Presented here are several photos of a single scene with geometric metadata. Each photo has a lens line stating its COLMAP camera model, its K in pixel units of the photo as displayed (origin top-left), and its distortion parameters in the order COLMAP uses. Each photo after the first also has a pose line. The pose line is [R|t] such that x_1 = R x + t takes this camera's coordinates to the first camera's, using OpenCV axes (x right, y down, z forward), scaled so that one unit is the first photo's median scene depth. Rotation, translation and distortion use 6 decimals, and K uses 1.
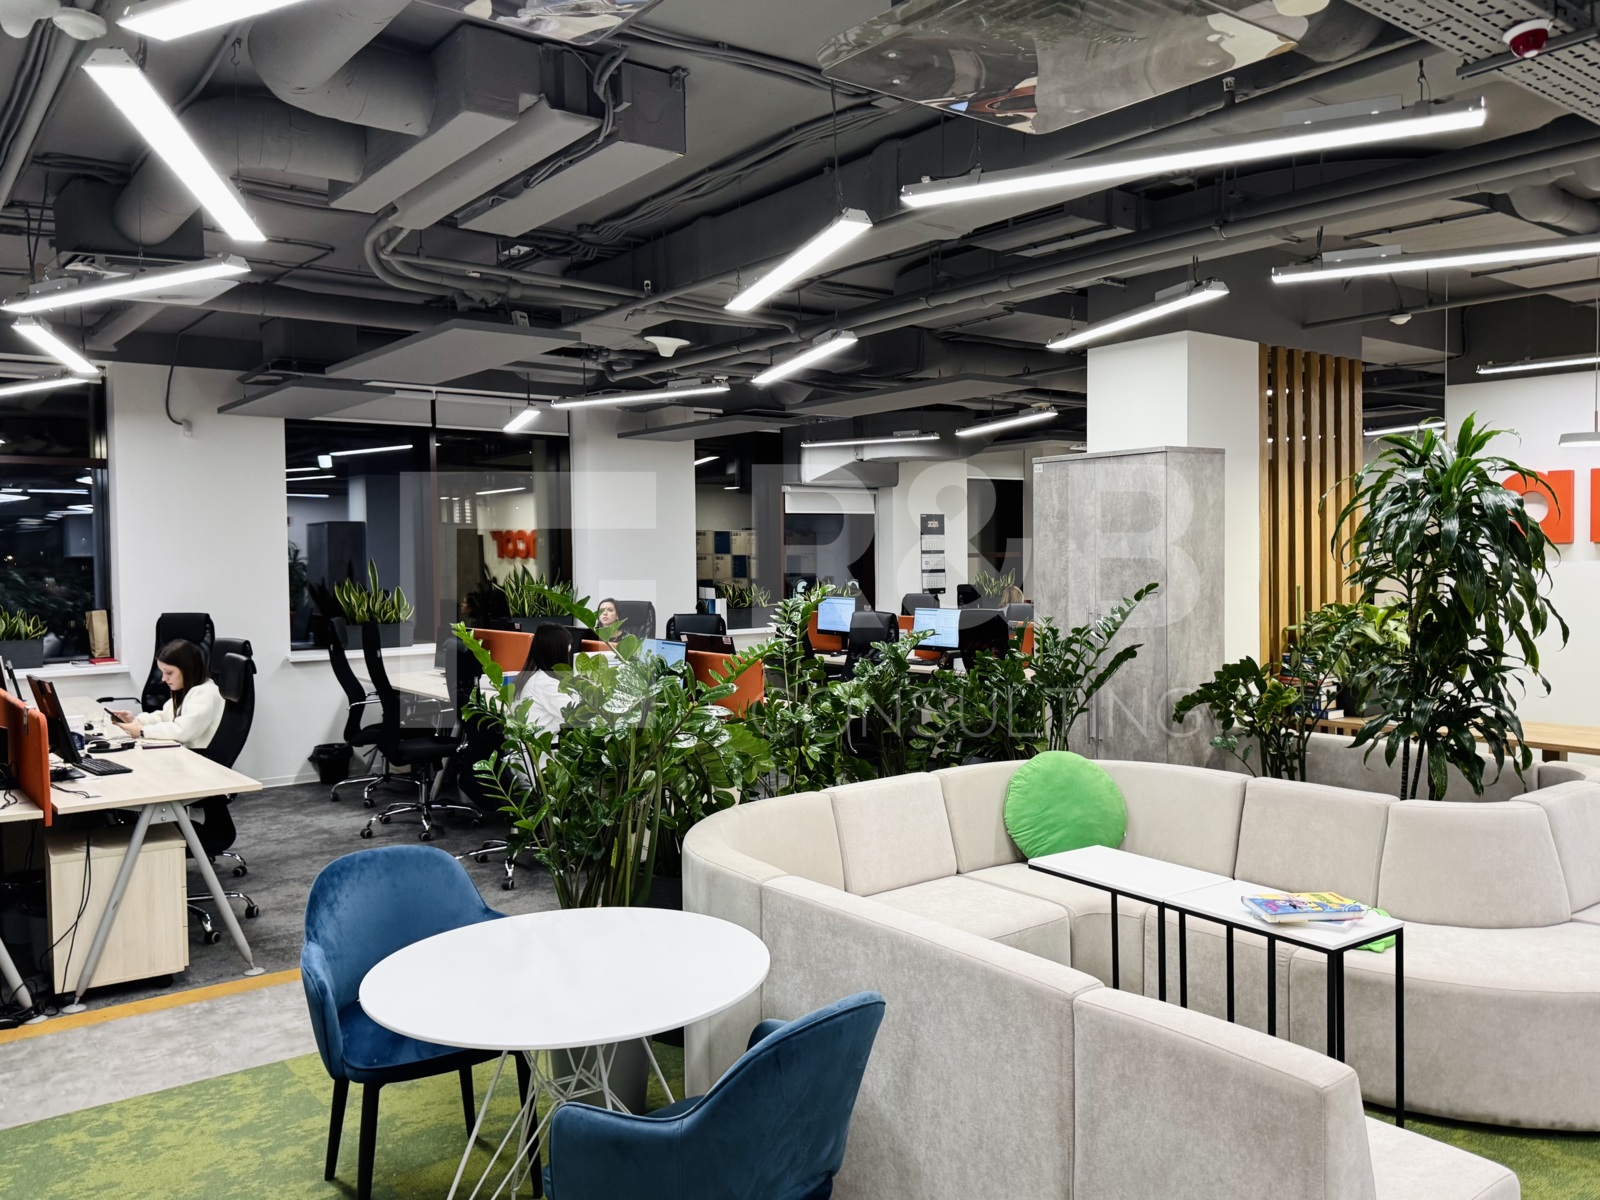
lens RADIAL K [[1244.2, 0, 805.6], [0, 1244.2, 598.8], [0, 0, 1]] dist [0.048142, -0.058964]
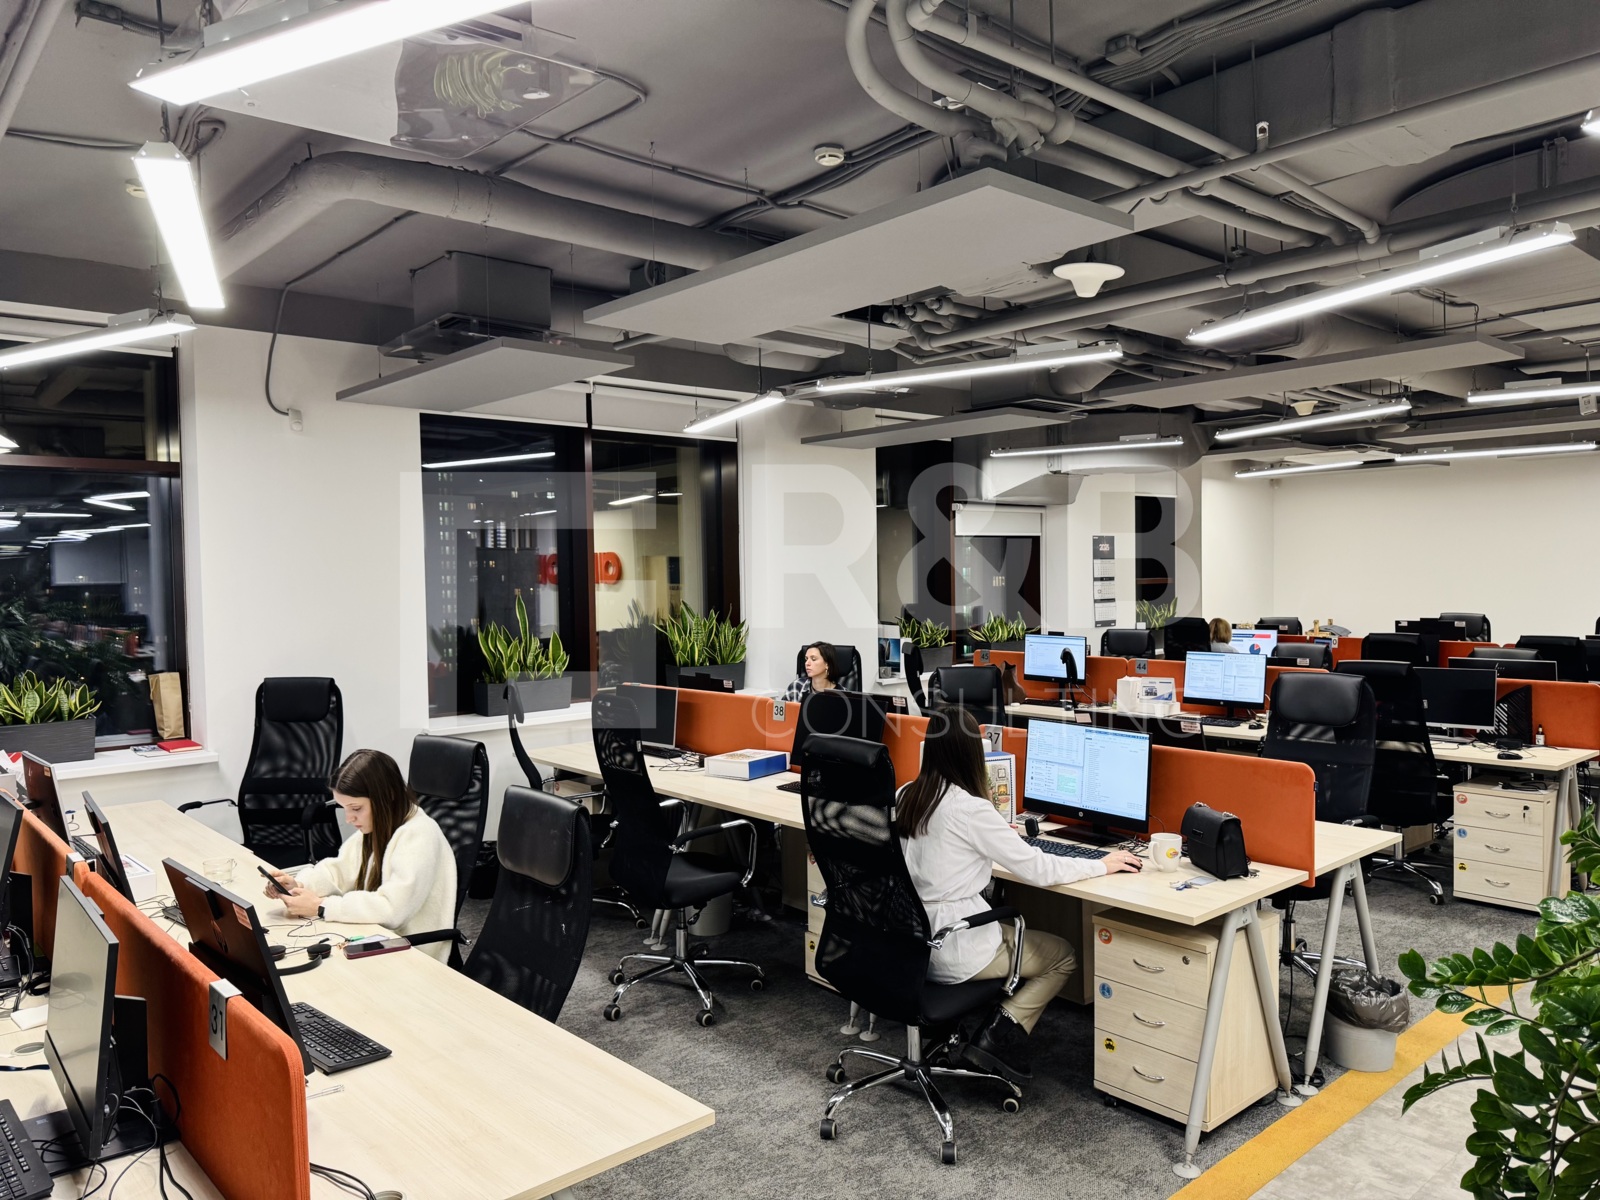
lens RADIAL K [[1136.2, 0, 805.4], [0, 1136.2, 605.3], [0, 0, 1]] dist [0.044578, -0.045478]
pose [[0.997998, -0.007546, 0.062795, -0.209207], [0.008099, 0.999931, -0.008560, -0.018343], [-0.062726, 0.009051, 0.997990, 0.280333]]
